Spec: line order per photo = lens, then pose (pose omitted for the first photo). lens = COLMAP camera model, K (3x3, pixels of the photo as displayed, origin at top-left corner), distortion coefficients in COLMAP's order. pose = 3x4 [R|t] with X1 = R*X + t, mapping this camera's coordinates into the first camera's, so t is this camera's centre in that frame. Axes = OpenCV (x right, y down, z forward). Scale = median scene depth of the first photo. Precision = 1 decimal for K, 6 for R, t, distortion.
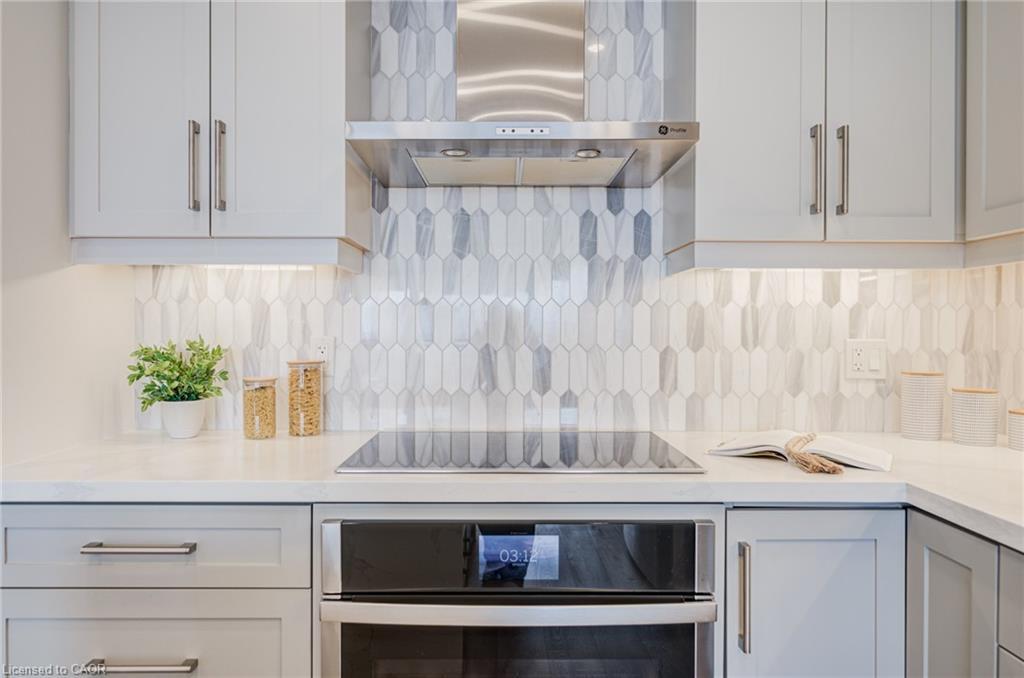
lens RADIAL K [[690.2, 0, 515.1], [0, 690.2, 331.3], [0, 0, 1]] dist [0.009184, -0.002339]
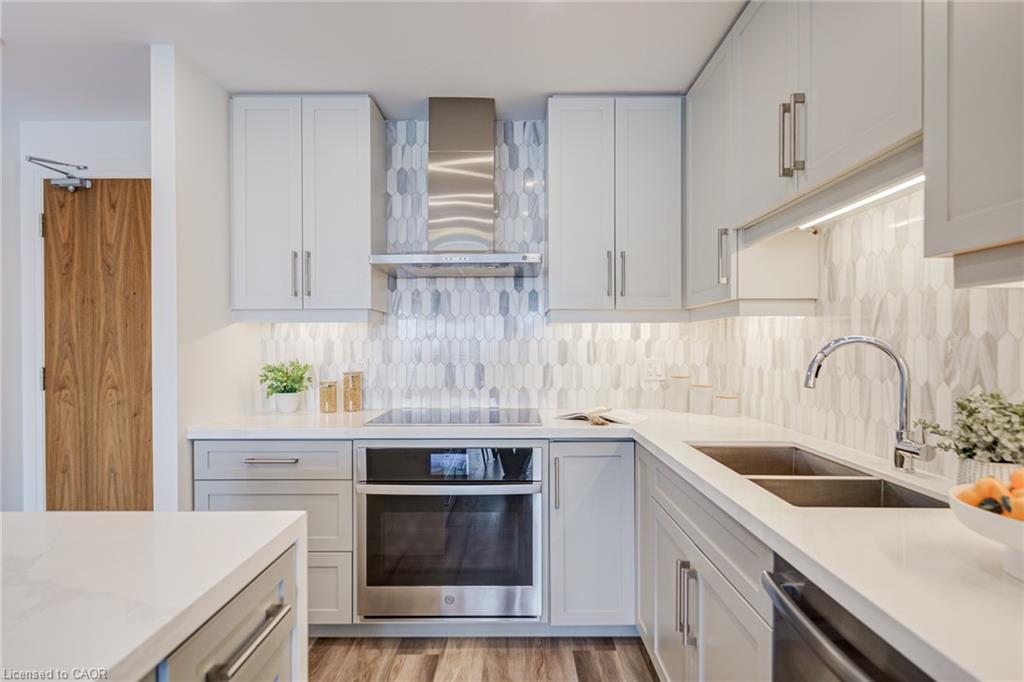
lens RADIAL K [[520.2, 0, 519.0], [0, 520.2, 346.4], [0, 0, 1]] dist [0.005296, 0.001157]
pose [[0.999977, -0.004474, -0.005095, 0.153535], [0.004477, 0.999990, 0.000682, -0.024172], [0.005091, -0.000705, 0.999987, -0.404167]]
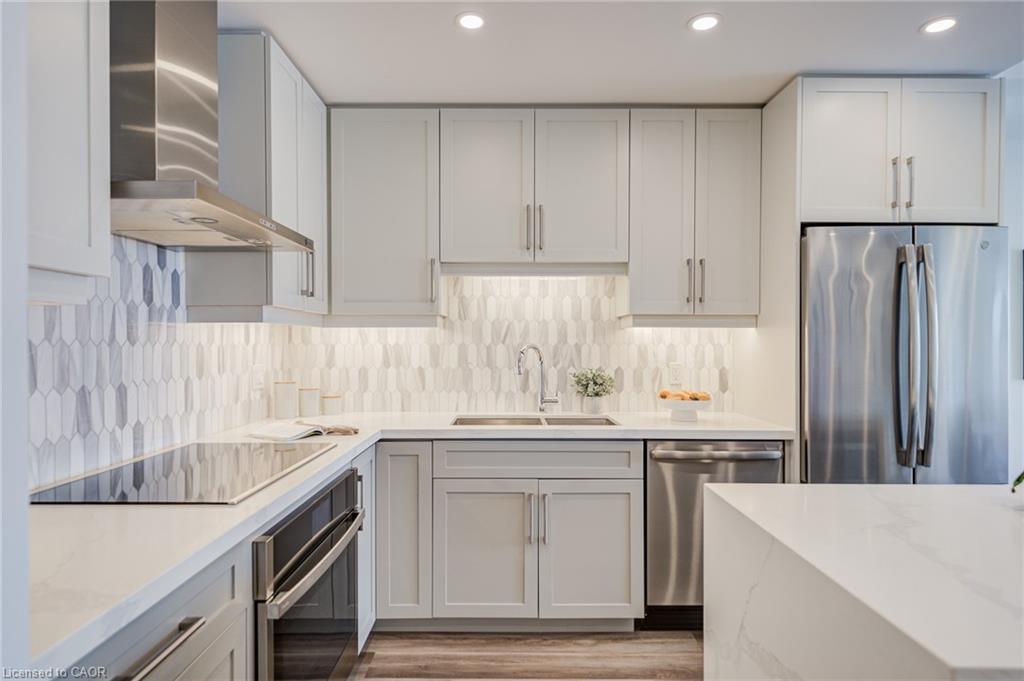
lens RADIAL K [[545.5, 0, 512.9], [0, 545.5, 356.7], [0, 0, 1]] dist [-0.022762, -0.000134]
pose [[0.013020, -0.027033, 0.999550, -0.797368], [0.004314, 0.999627, 0.026979, -0.041321], [-0.999906, 0.003961, 0.013132, 0.378985]]
